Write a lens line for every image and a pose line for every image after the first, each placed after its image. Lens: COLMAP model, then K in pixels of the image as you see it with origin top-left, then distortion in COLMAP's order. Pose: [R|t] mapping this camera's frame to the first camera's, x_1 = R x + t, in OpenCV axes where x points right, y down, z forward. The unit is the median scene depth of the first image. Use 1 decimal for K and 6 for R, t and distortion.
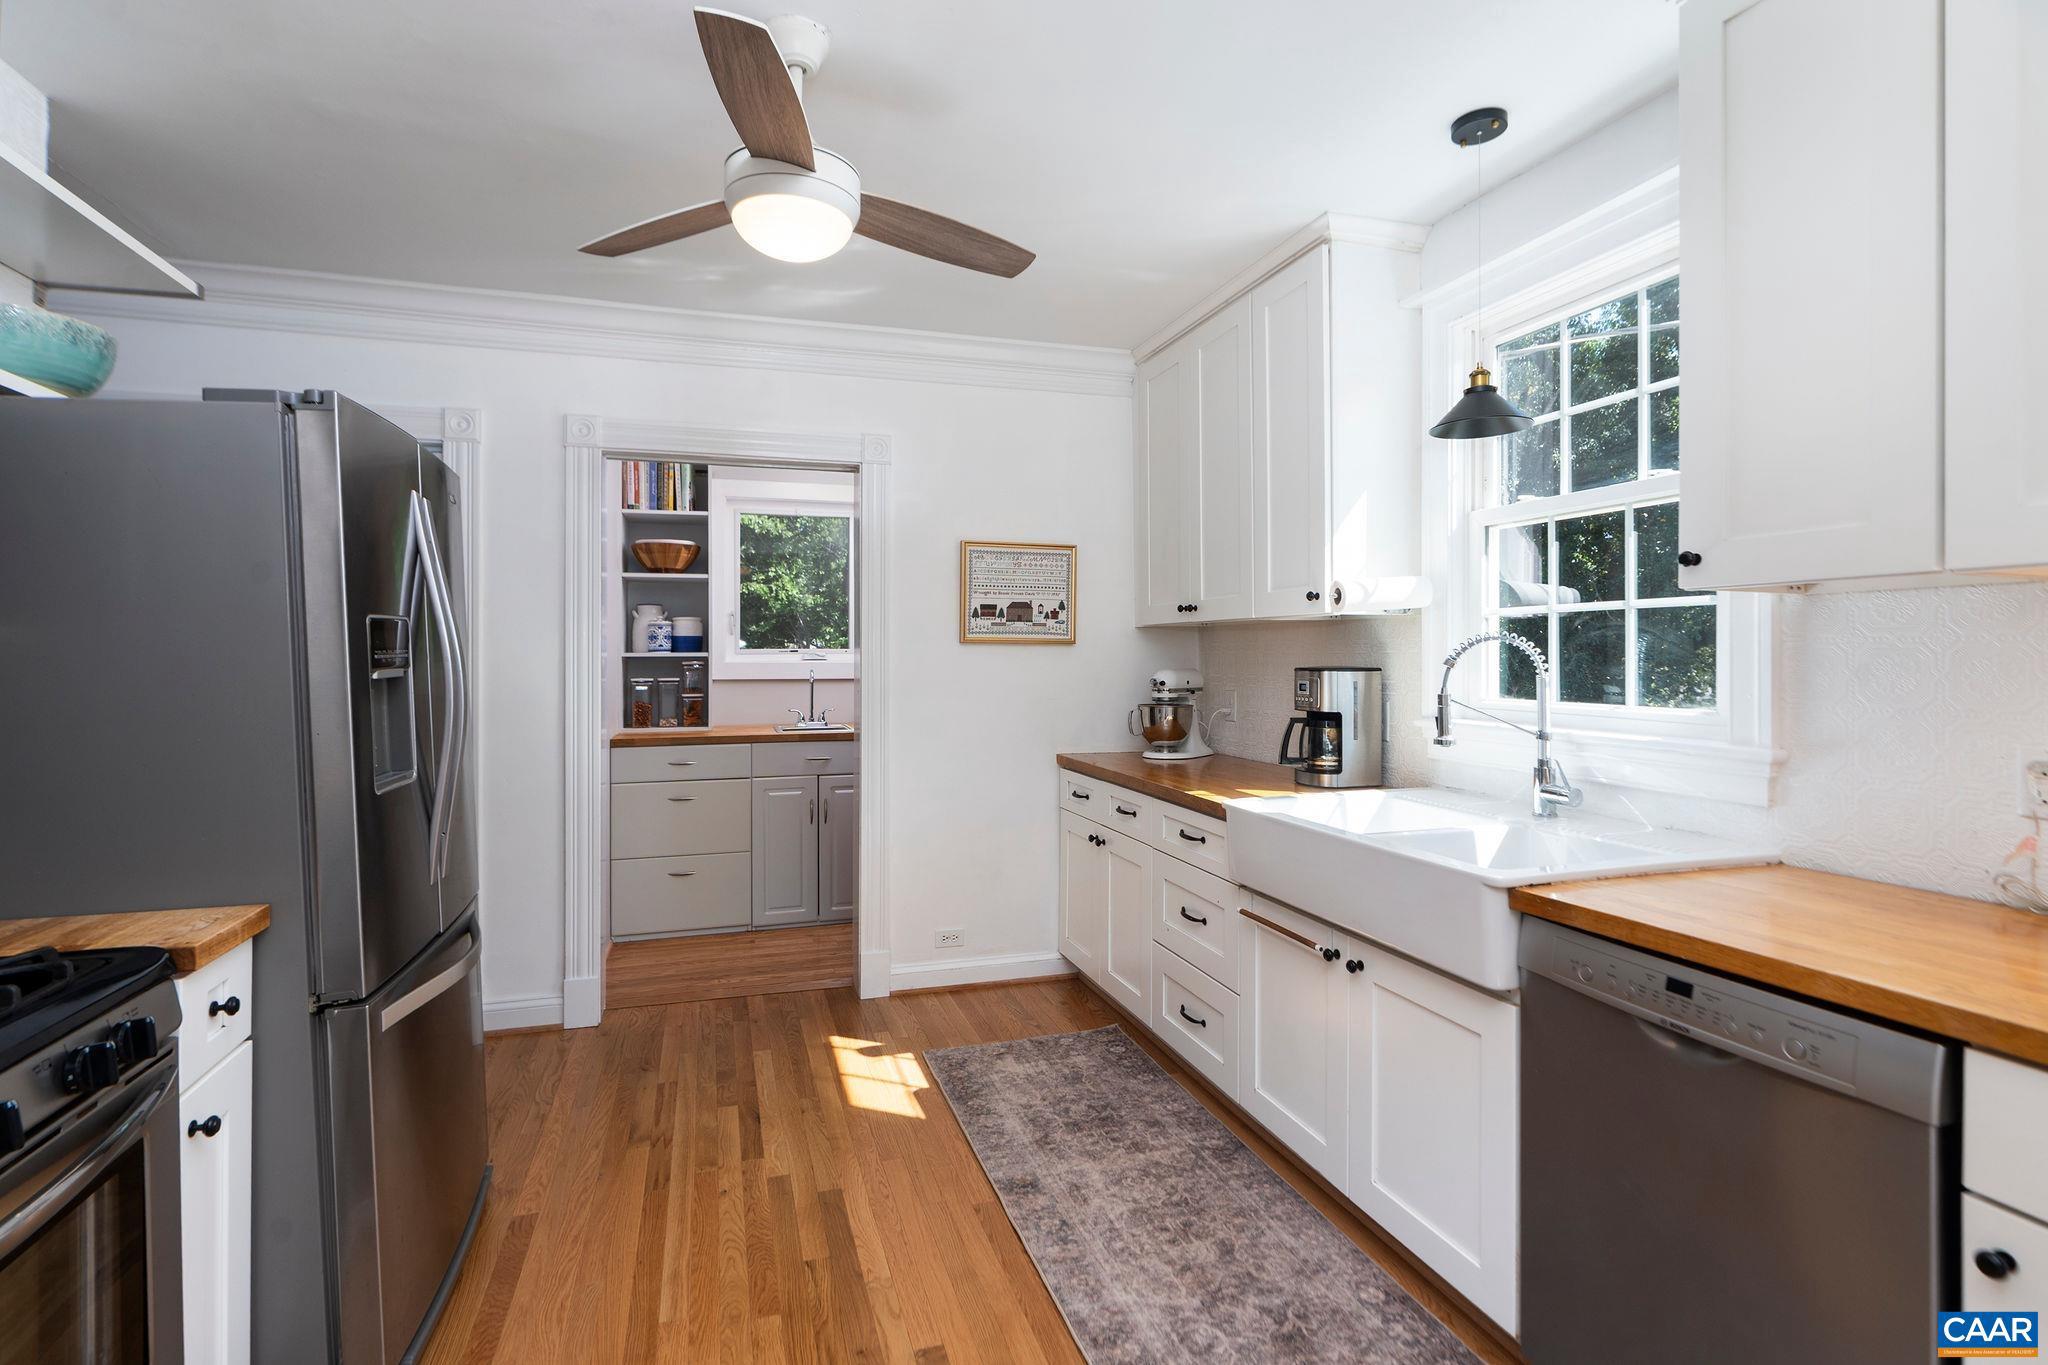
lens RADIAL K [[947.0, 0, 1012.8], [0, 947.0, 650.5], [0, 0, 1]] dist [-0.003346, -0.000240]
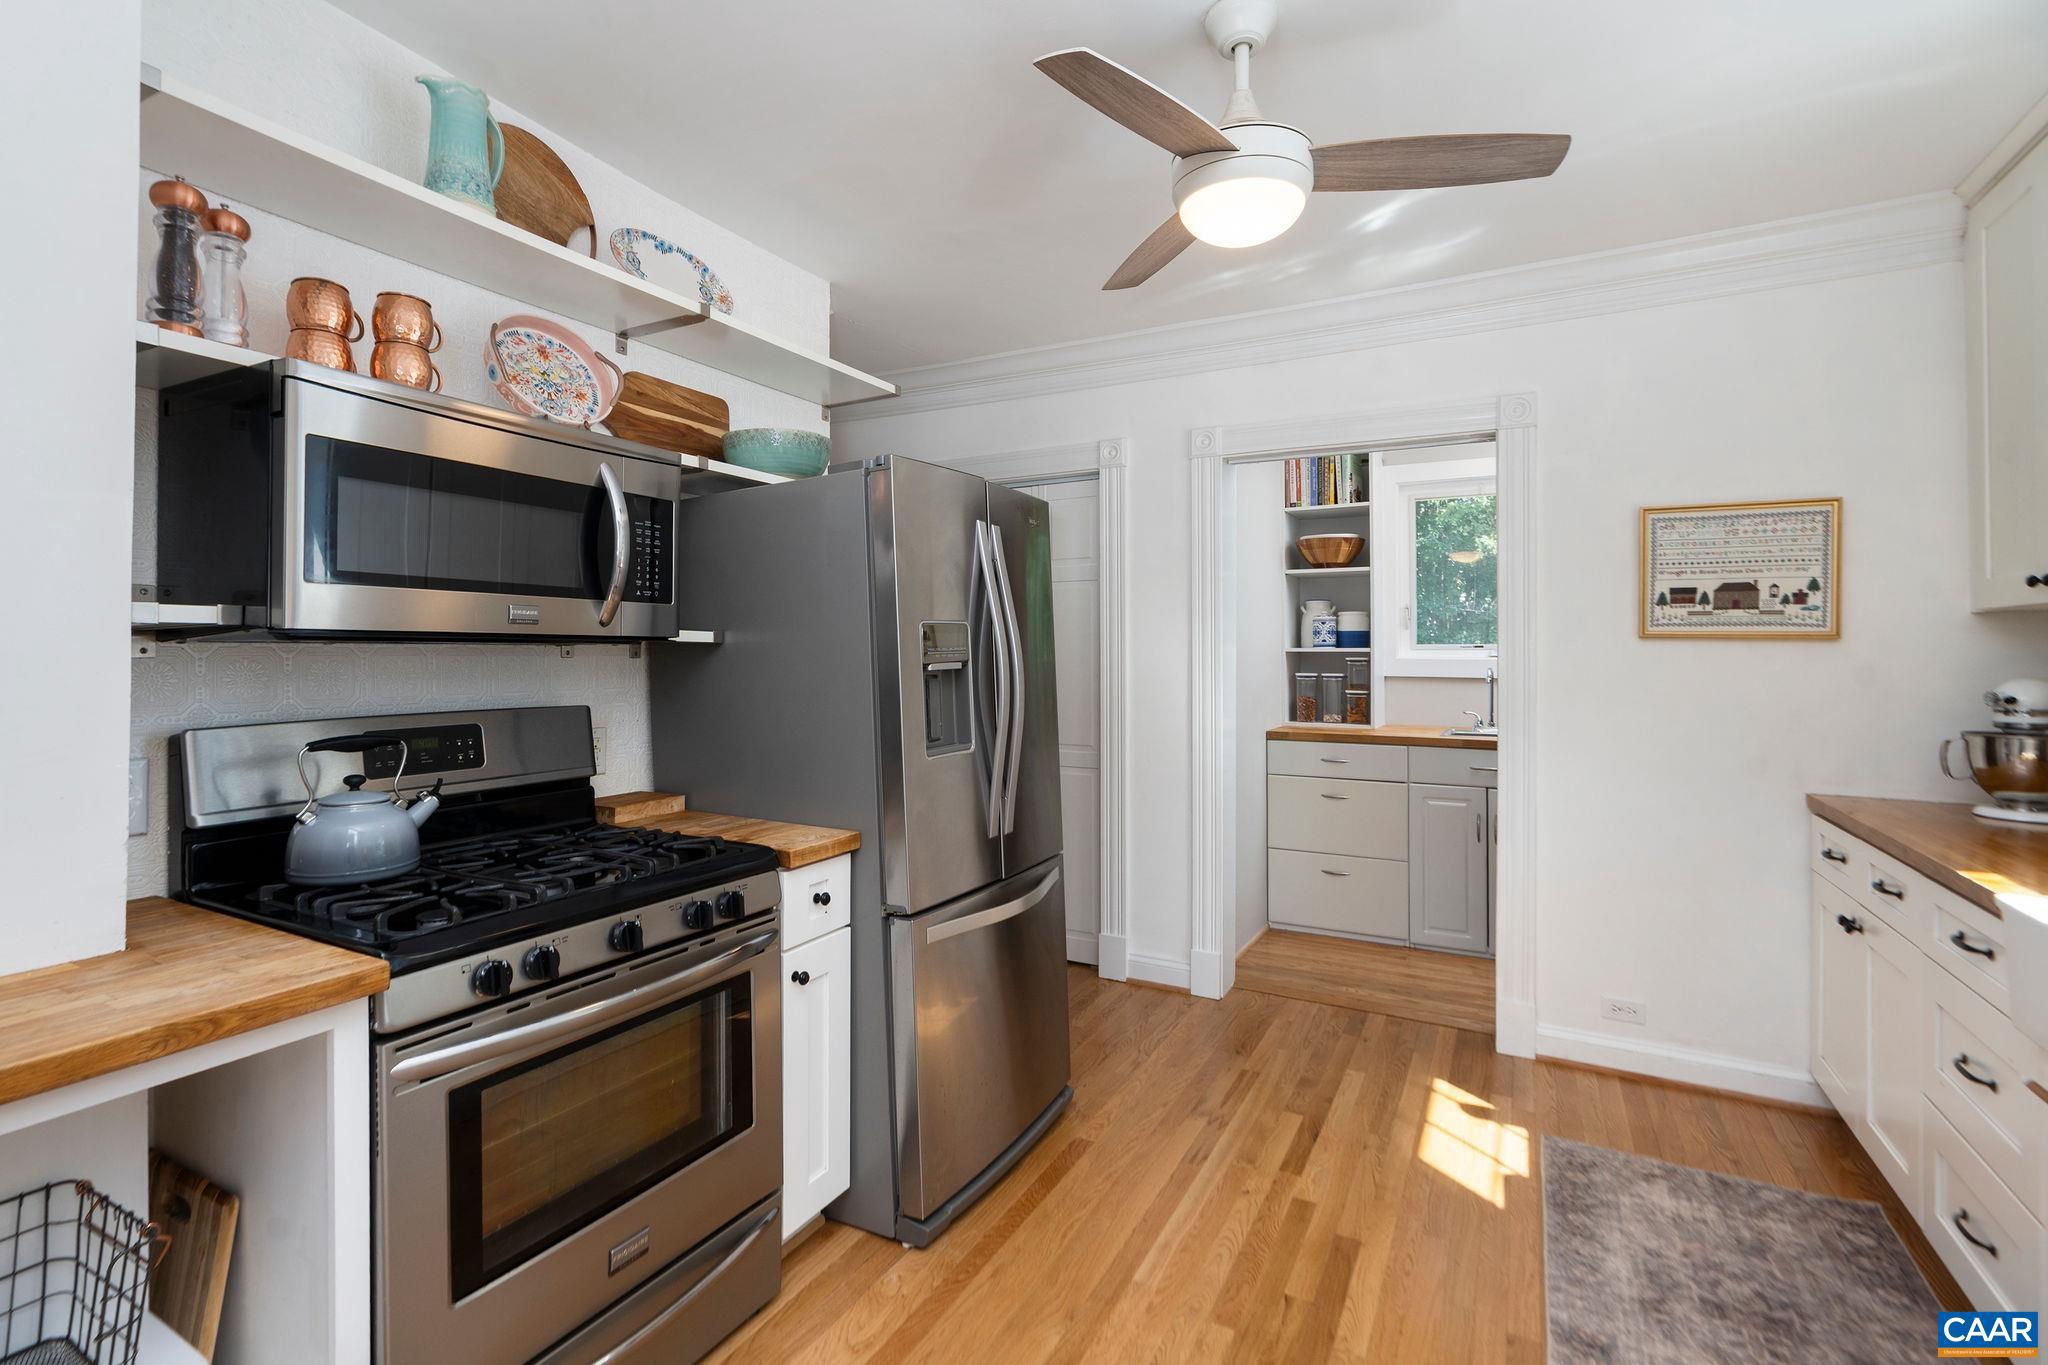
lens RADIAL K [[962.5, 0, 1024.7], [0, 962.5, 645.0], [0, 0, 1]] dist [-0.000132, 0.001154]
pose [[0.696381, 0.002282, -0.717669, 0.165429], [-0.000591, 0.999996, 0.002607, -0.003996], [0.717672, -0.001391, 0.696380, 0.080819]]
